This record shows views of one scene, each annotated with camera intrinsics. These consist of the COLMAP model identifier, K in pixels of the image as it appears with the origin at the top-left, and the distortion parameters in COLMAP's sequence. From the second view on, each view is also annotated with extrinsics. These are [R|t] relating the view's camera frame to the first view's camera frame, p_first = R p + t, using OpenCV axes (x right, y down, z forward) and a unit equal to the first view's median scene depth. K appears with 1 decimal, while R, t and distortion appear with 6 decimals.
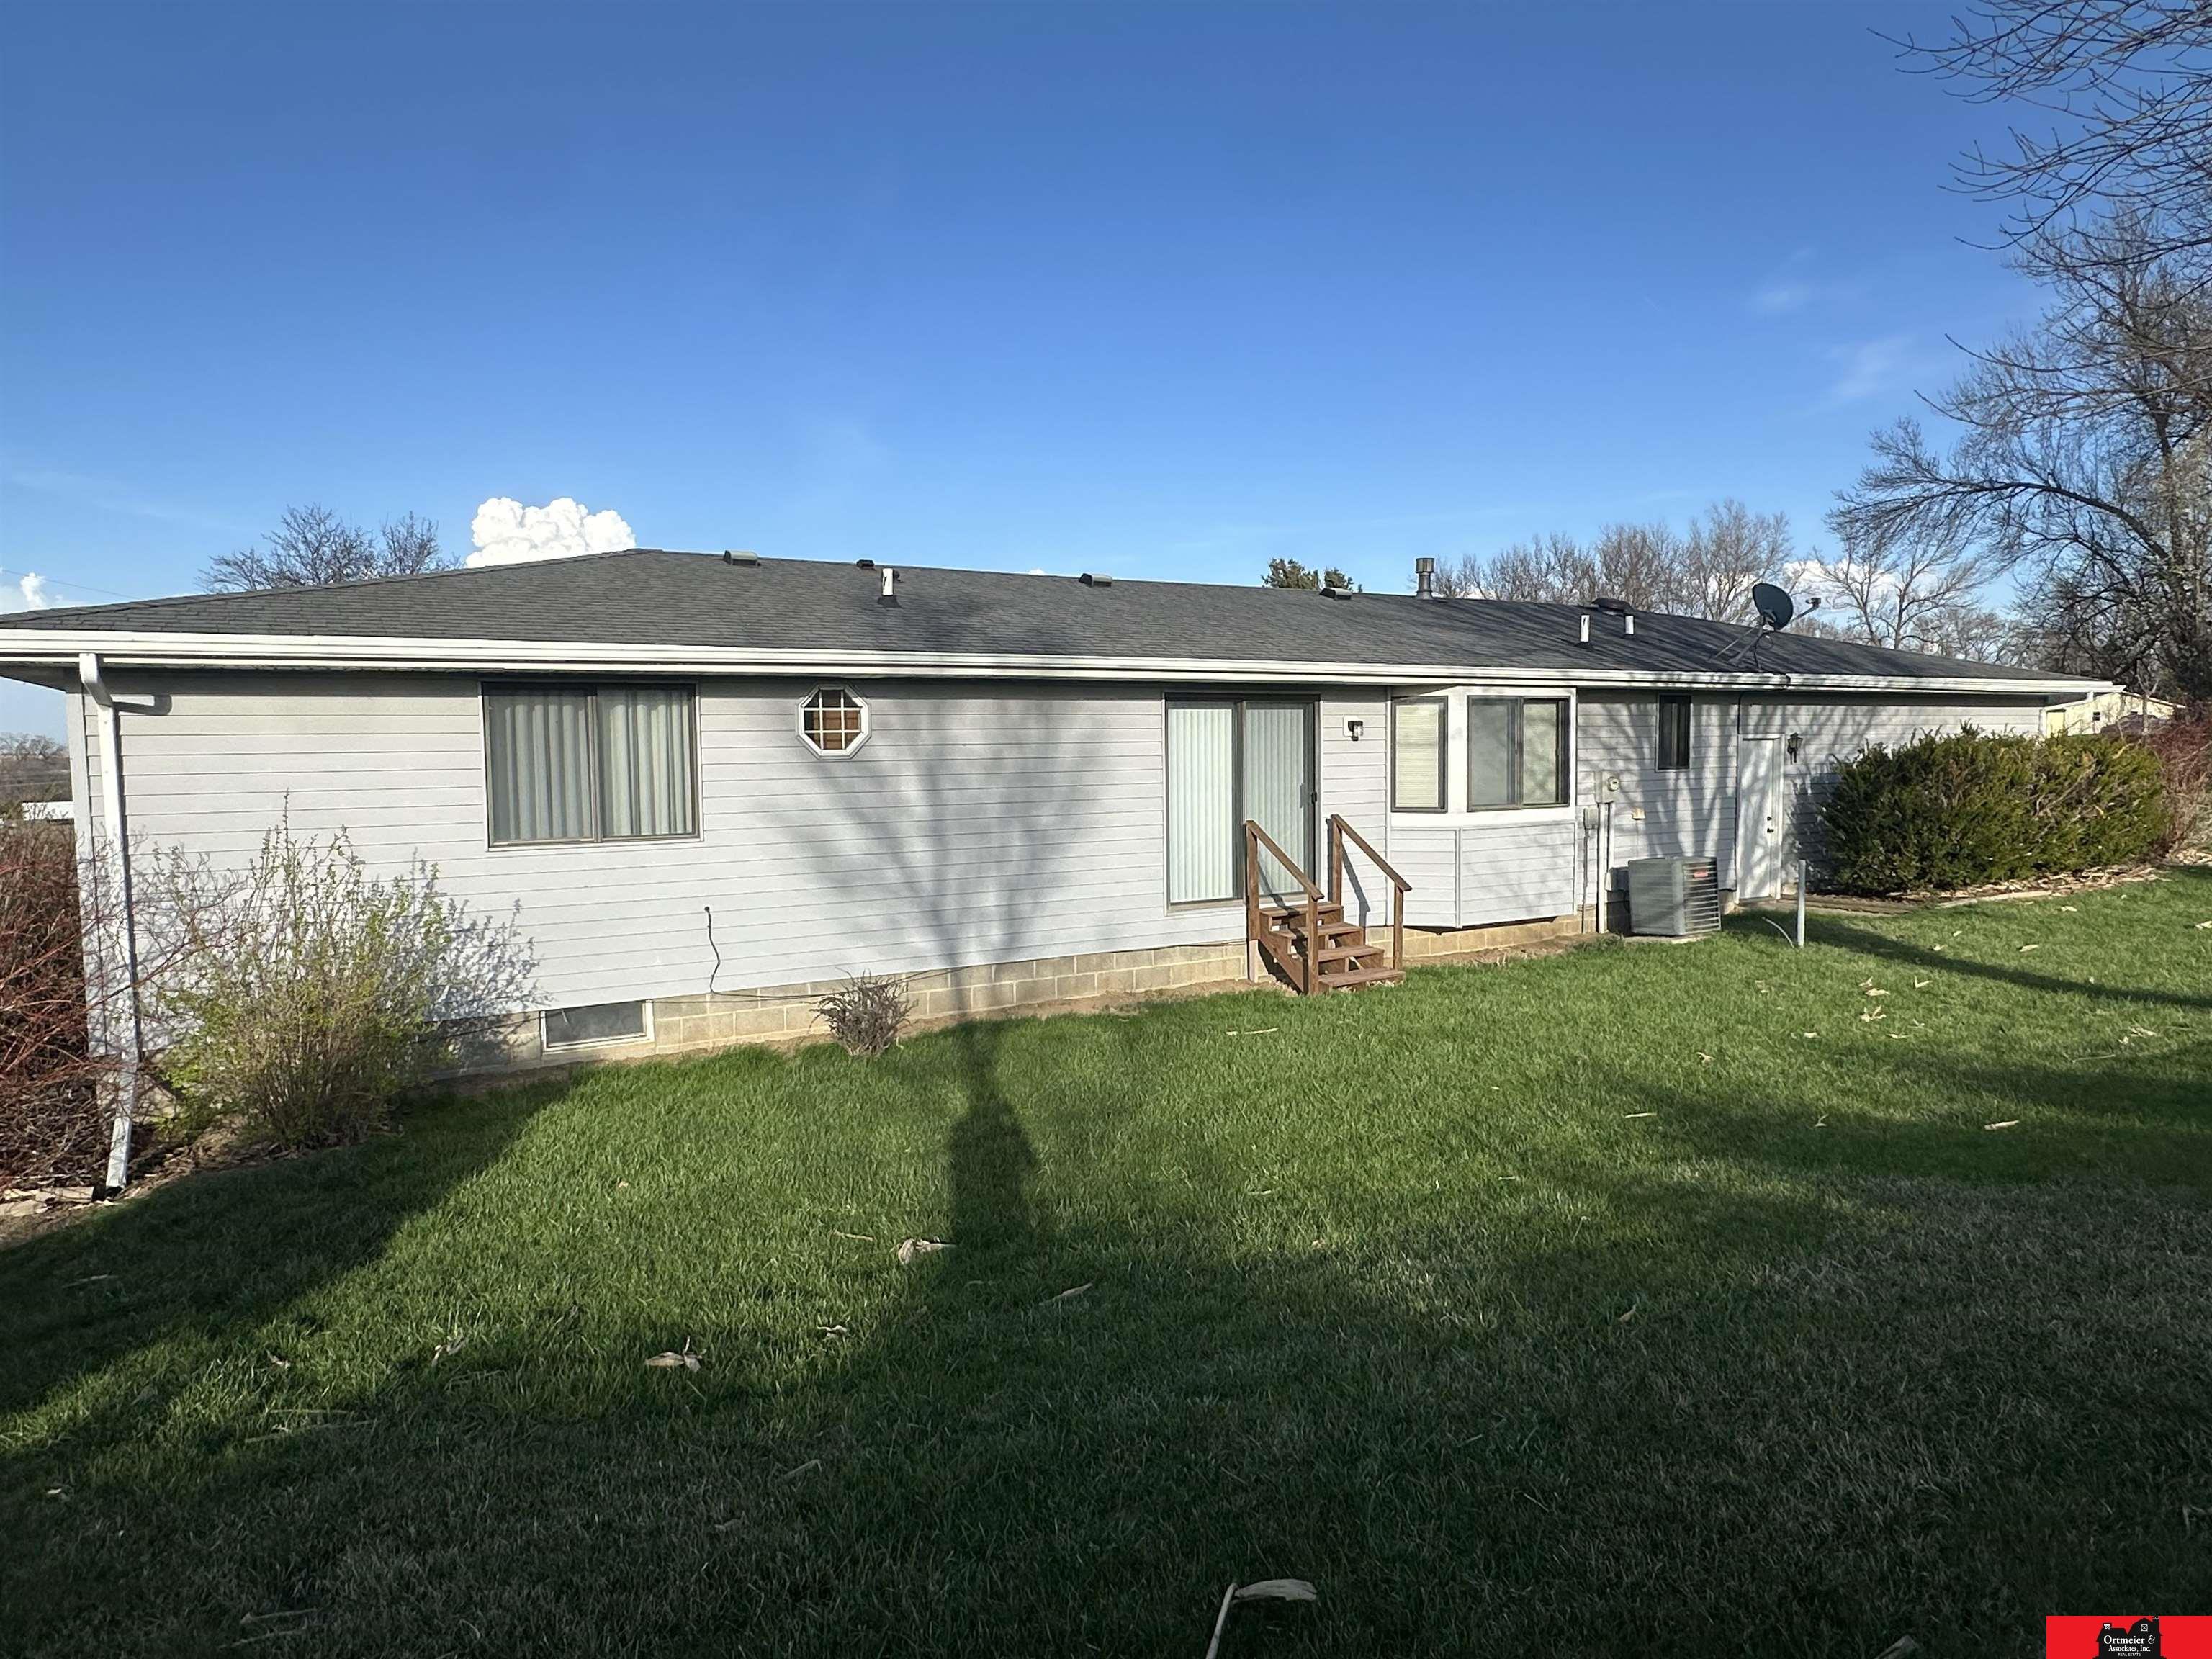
lens RADIAL K [[1337.6, 0, 1106.0], [0, 1337.6, 829.5], [0, 0, 1]] dist [0.002160, -0.001127]
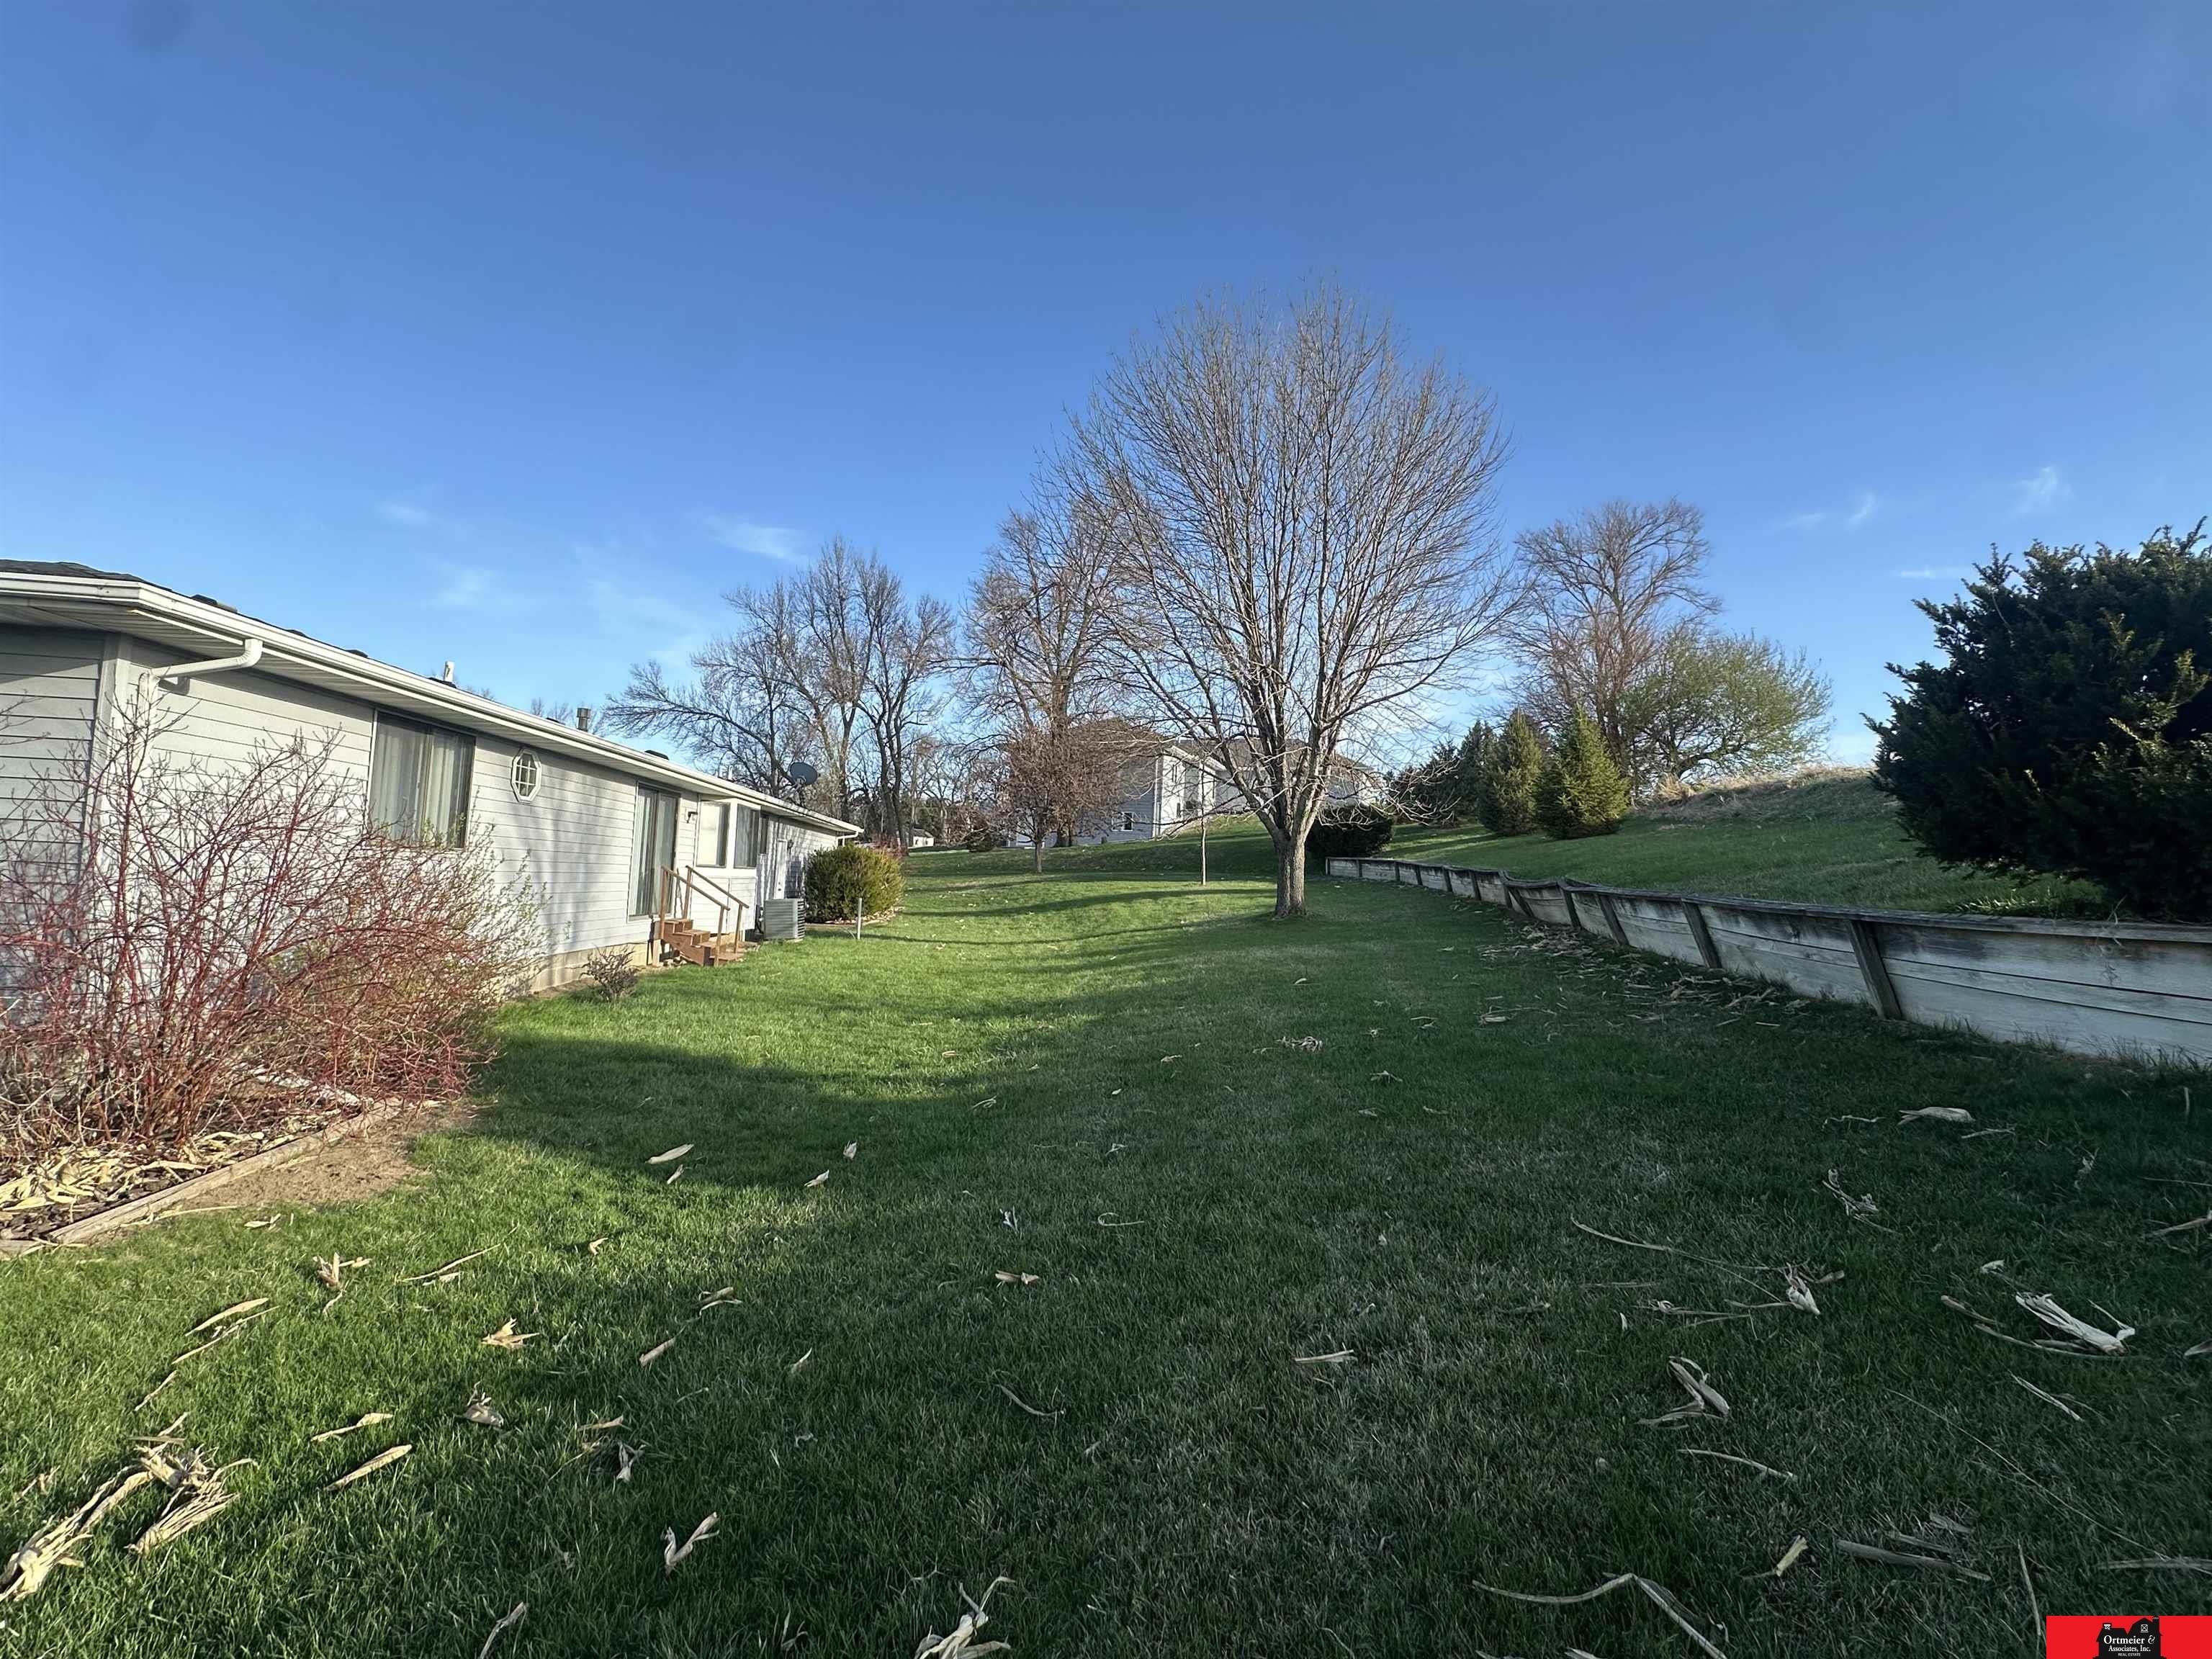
lens RADIAL K [[945.4, 0, 1106.0], [0, 945.4, 829.5], [0, 0, 1]] dist [-0.001640, -0.000201]
pose [[0.410975, 0.084096, 0.907760, -0.706355], [0.007813, 0.995375, -0.095750, 0.062590], [-0.911613, 0.046443, 0.408417, 0.032606]]
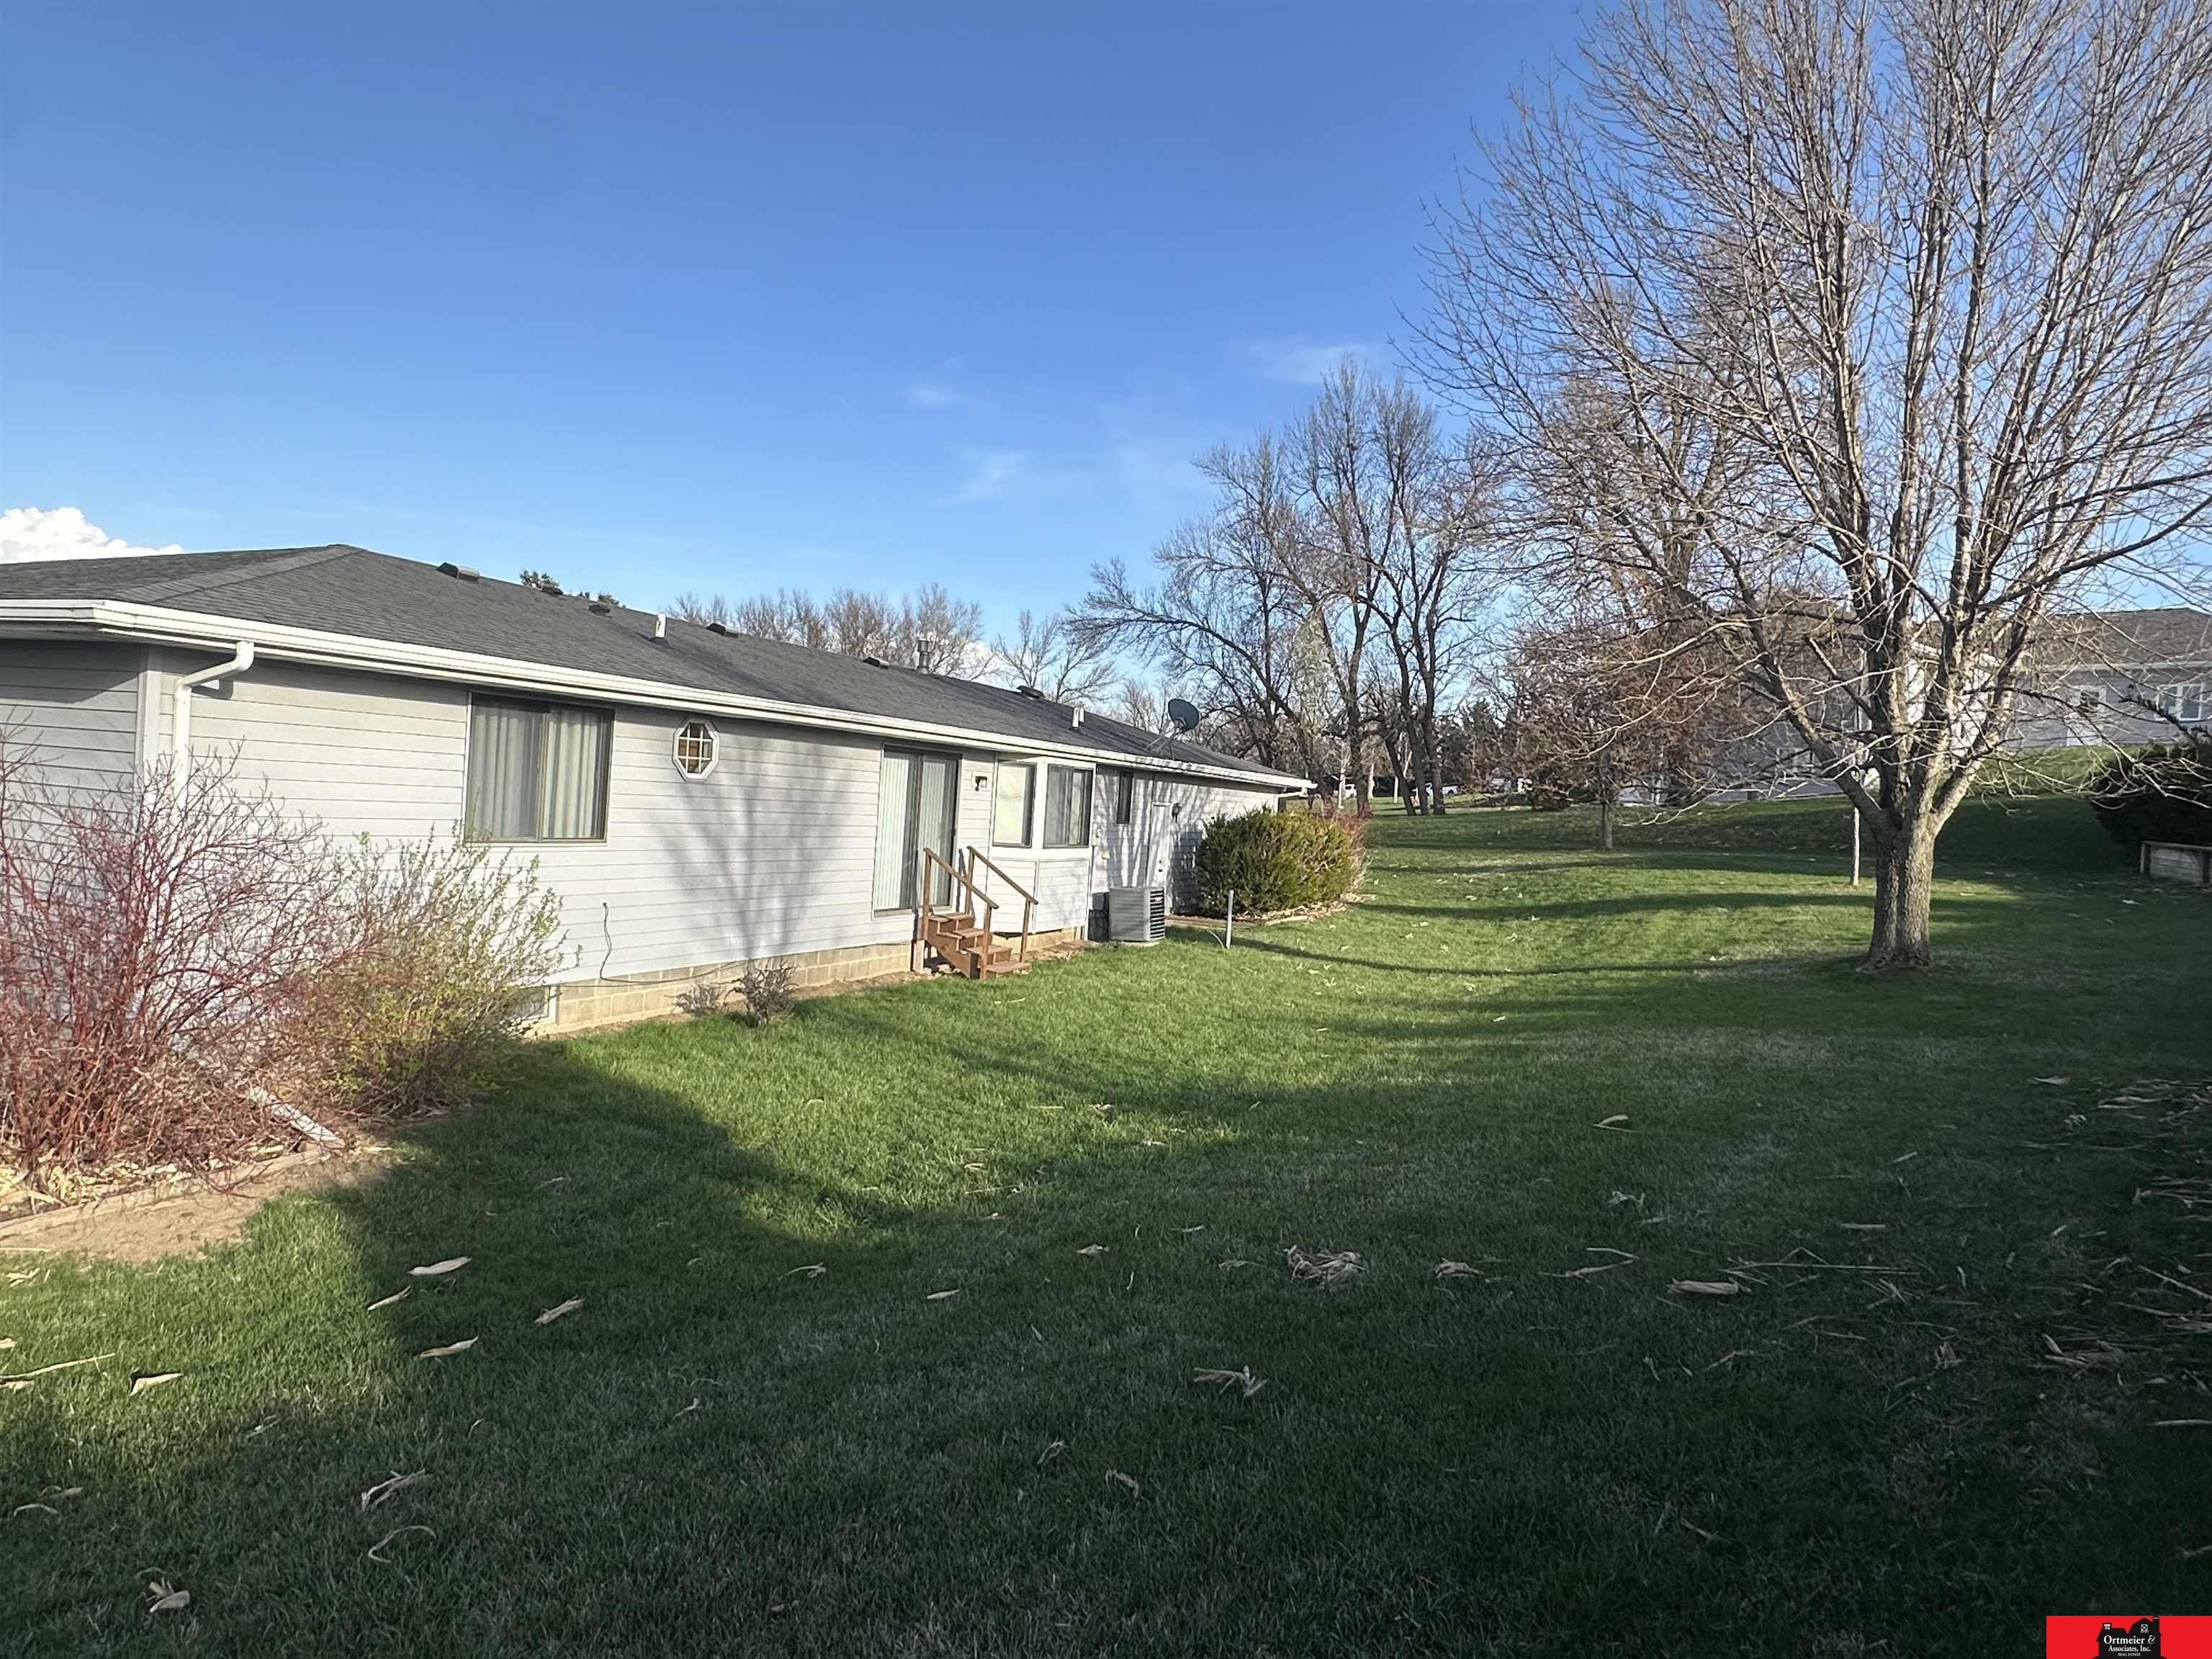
lens RADIAL K [[1337.6, 0, 1106.0], [0, 1337.6, 829.5], [0, 0, 1]] dist [0.002160, -0.001127]
pose [[0.808264, 0.054855, 0.586259, -0.499108], [-0.041175, 0.998479, -0.036660, 0.015361], [-0.587378, 0.005492, 0.809294, -0.143868]]
